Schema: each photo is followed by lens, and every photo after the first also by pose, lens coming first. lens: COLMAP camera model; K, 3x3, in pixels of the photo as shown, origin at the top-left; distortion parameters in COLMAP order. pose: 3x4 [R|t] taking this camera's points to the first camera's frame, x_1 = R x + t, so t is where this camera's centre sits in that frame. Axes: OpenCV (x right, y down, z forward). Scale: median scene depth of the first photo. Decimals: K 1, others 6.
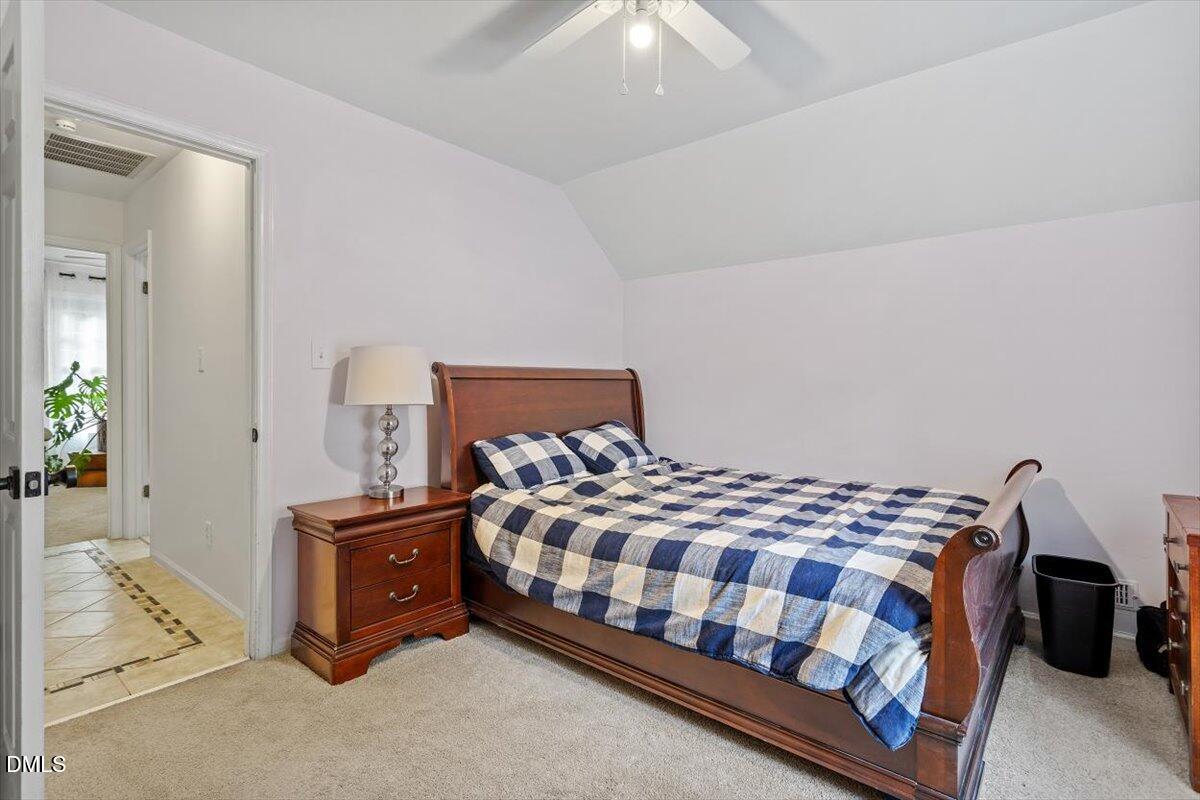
lens RADIAL K [[566.5, 0, 598.8], [0, 566.5, 395.9], [0, 0, 1]] dist [0.001333, 0.001716]
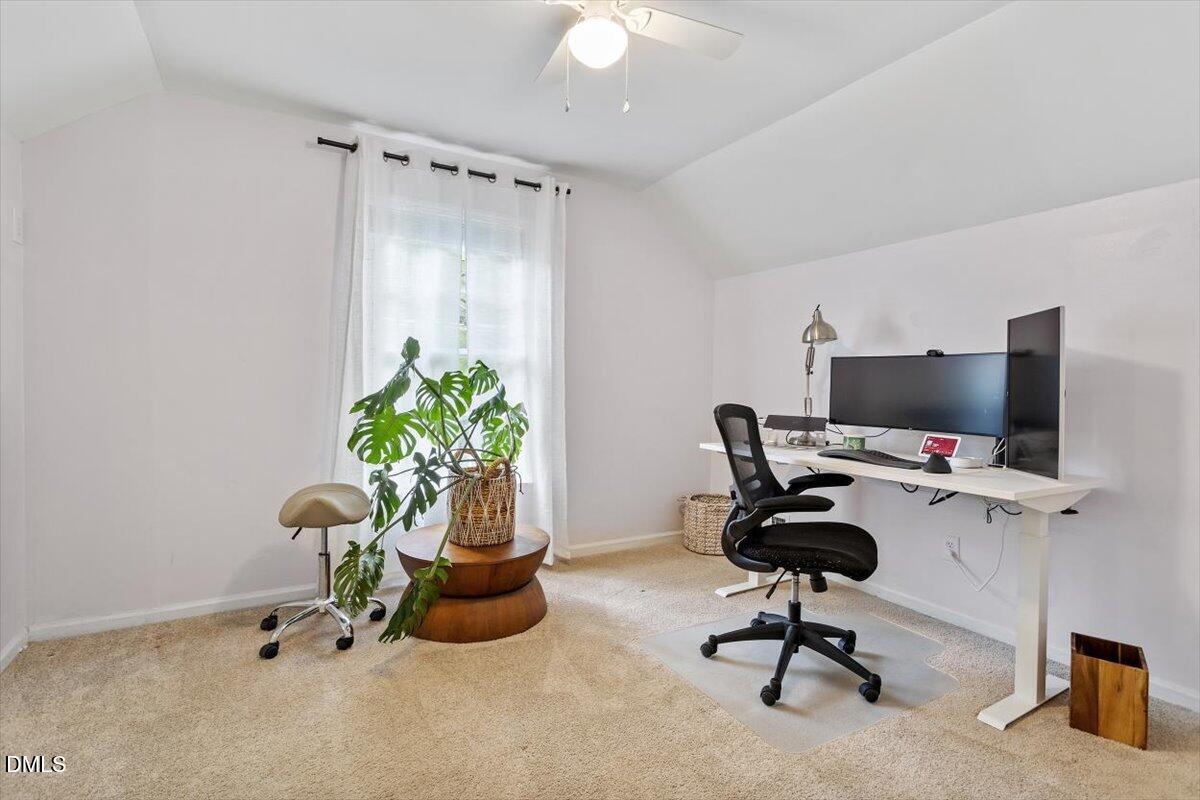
lens RADIAL K [[566.5, 0, 602.8], [0, 566.5, 394.5], [0, 0, 1]] dist [0.001333, 0.001716]
pose [[0.943793, 0.012145, -0.330314, -0.631983], [-0.012825, 0.999918, 0.000120, -0.018569], [0.330288, 0.004123, 0.943871, 0.629253]]
